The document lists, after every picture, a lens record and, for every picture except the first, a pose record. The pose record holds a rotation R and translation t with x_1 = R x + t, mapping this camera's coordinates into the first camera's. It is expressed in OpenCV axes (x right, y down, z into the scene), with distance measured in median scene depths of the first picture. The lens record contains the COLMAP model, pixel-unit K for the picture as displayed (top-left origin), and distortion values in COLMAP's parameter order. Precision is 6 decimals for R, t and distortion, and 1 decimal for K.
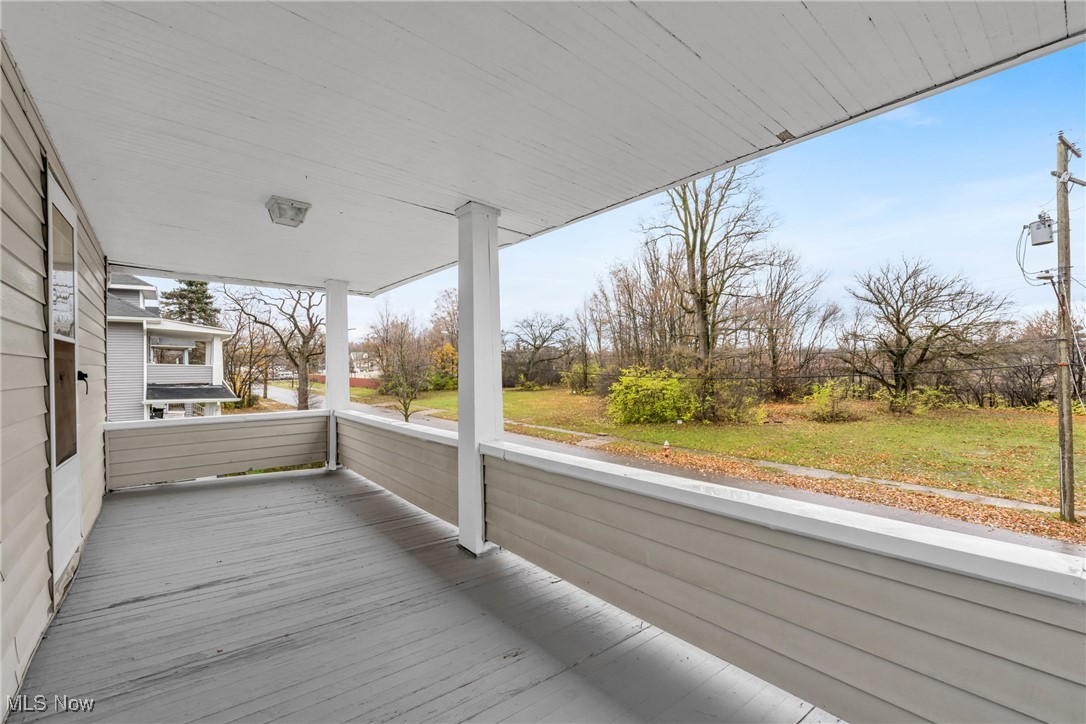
lens RADIAL K [[448.6, 0, 537.6], [0, 448.6, 368.7], [0, 0, 1]] dist [-0.004873, 0.001432]
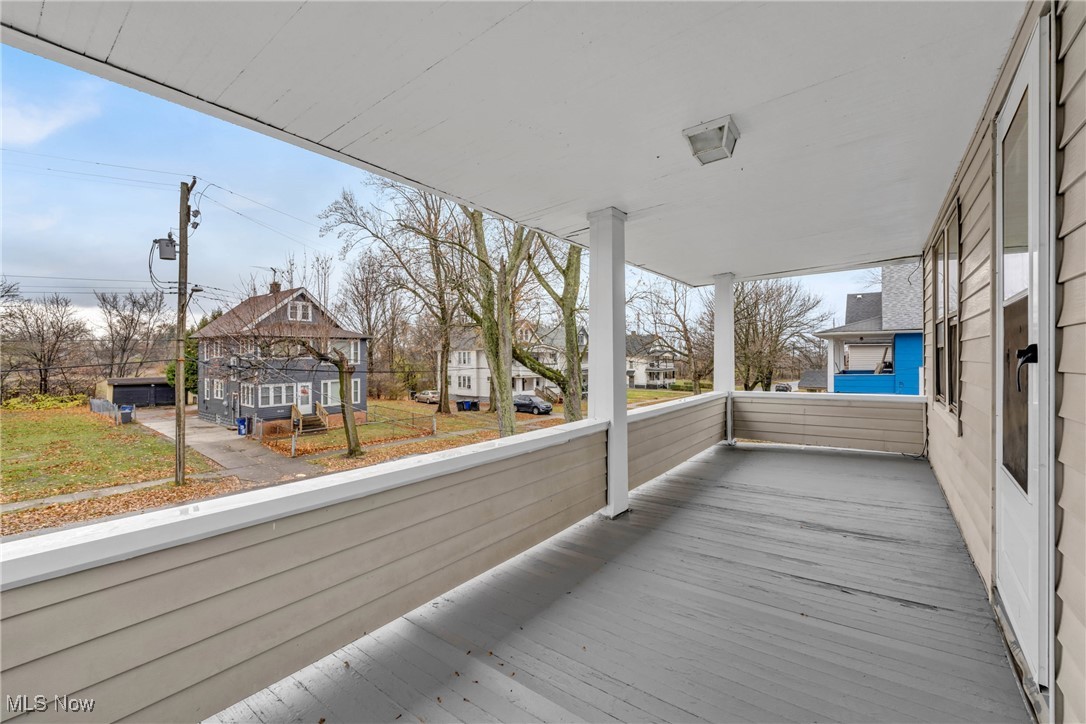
lens RADIAL K [[448.6, 0, 537.0], [0, 448.6, 356.6], [0, 0, 1]] dist [-0.004873, 0.001432]
pose [[-0.220854, 0.014875, 0.975193, -1.230141], [0.006166, 0.999885, -0.013855, 0.021886], [-0.975287, 0.002953, -0.220920, 1.466927]]
